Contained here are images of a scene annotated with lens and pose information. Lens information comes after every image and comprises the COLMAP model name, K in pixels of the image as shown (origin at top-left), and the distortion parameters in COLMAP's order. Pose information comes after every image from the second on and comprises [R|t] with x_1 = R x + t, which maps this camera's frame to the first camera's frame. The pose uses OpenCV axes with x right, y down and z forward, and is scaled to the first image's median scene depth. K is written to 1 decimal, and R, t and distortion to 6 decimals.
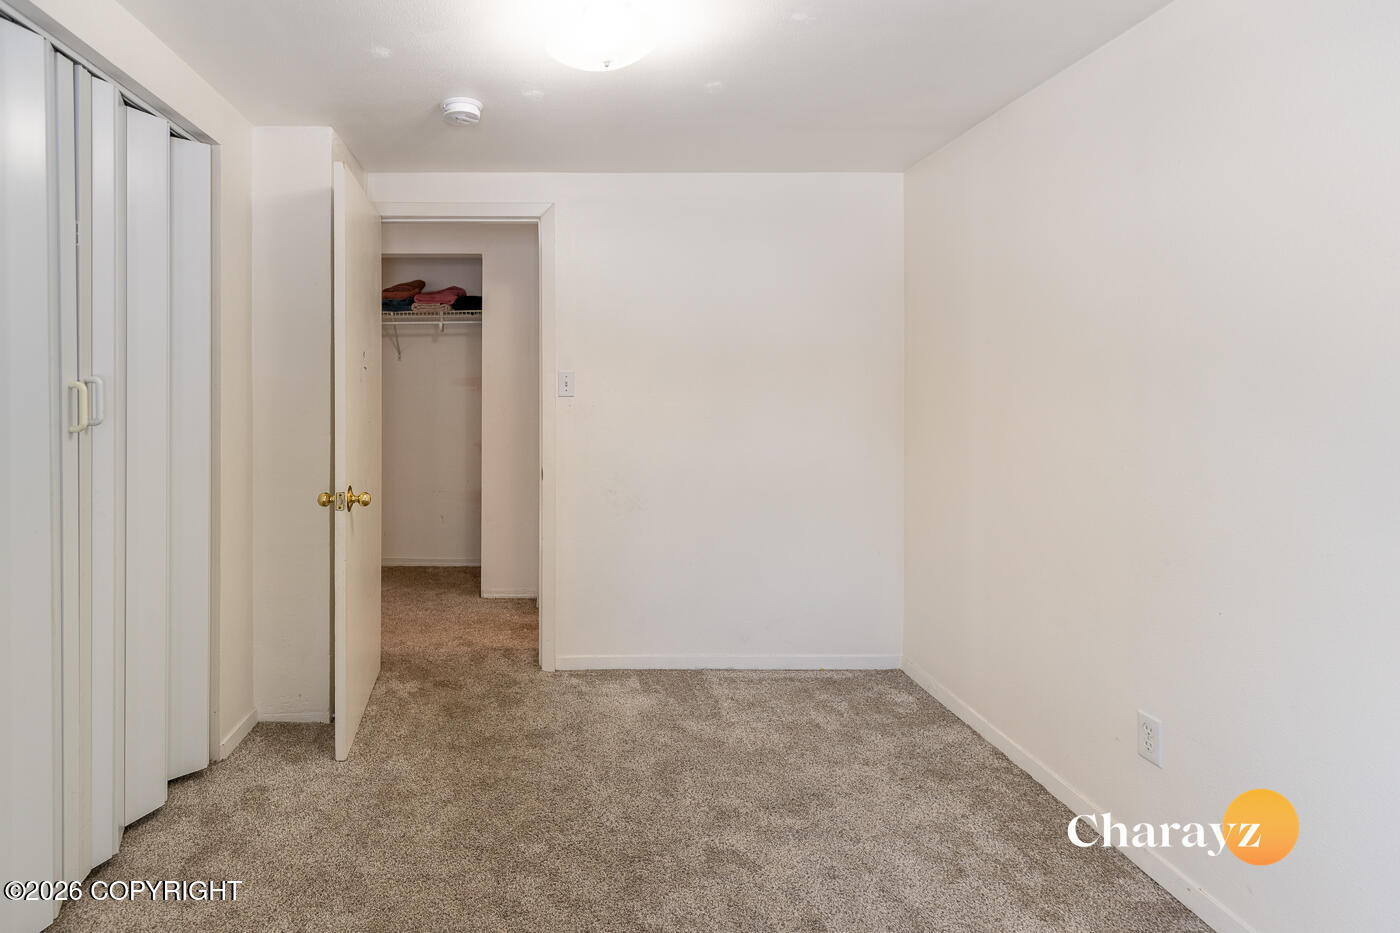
lens RADIAL K [[703.5, 0, 587.0], [0, 703.5, 402.5], [0, 0, 1]] dist [0.011652, -0.008898]
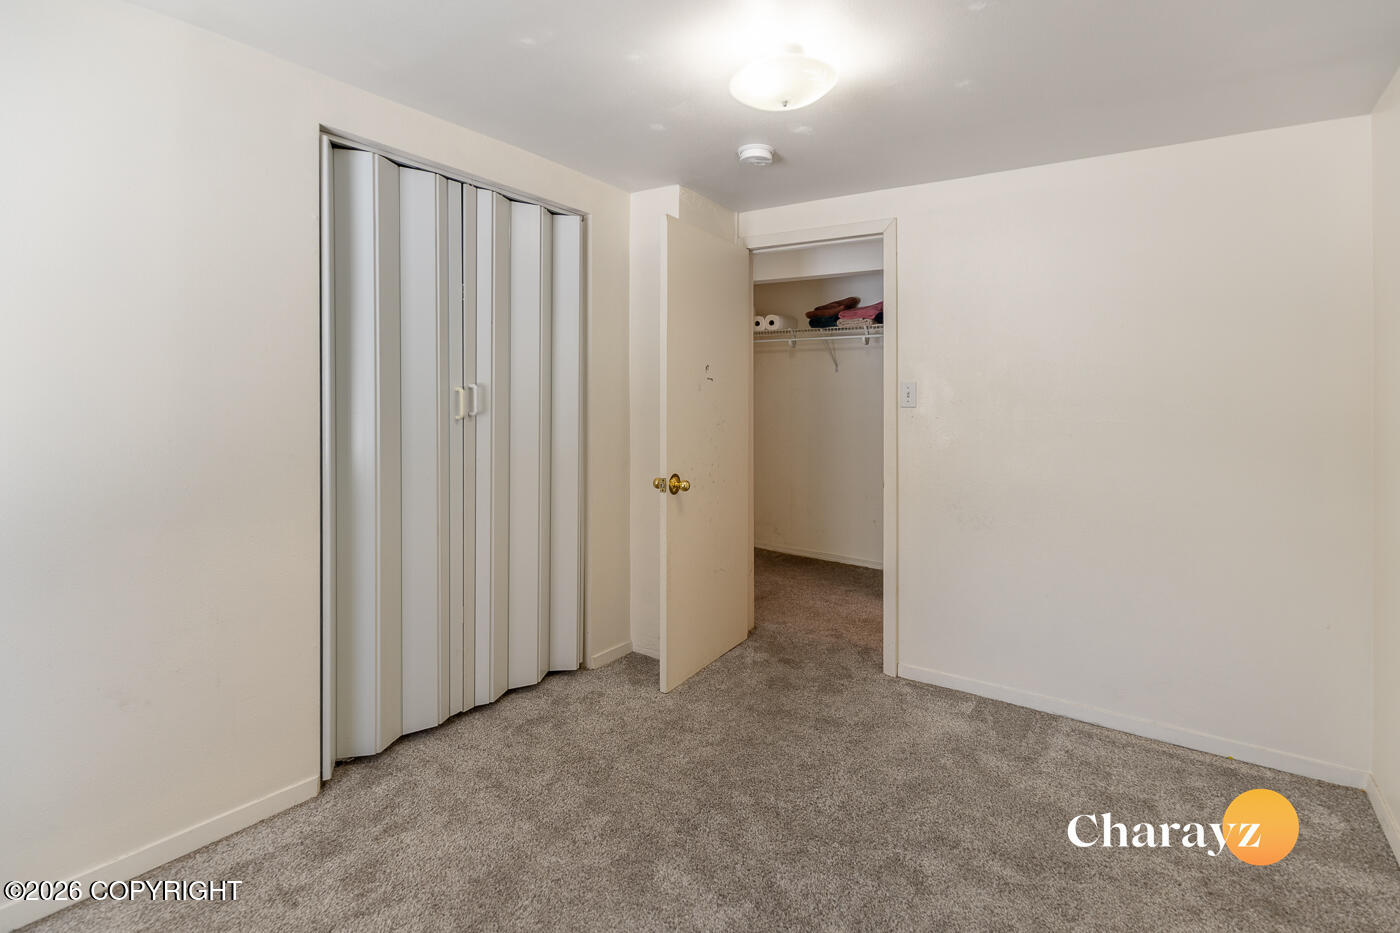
lens RADIAL K [[683.7, 0, 703.2], [0, 683.7, 412.8], [0, 0, 1]] dist [0.004289, -0.000965]
pose [[0.827545, 0.028020, -0.560700, 0.304657], [-0.028597, 0.999561, 0.007744, 0.000341], [0.560671, 0.009626, 0.827983, 0.025055]]
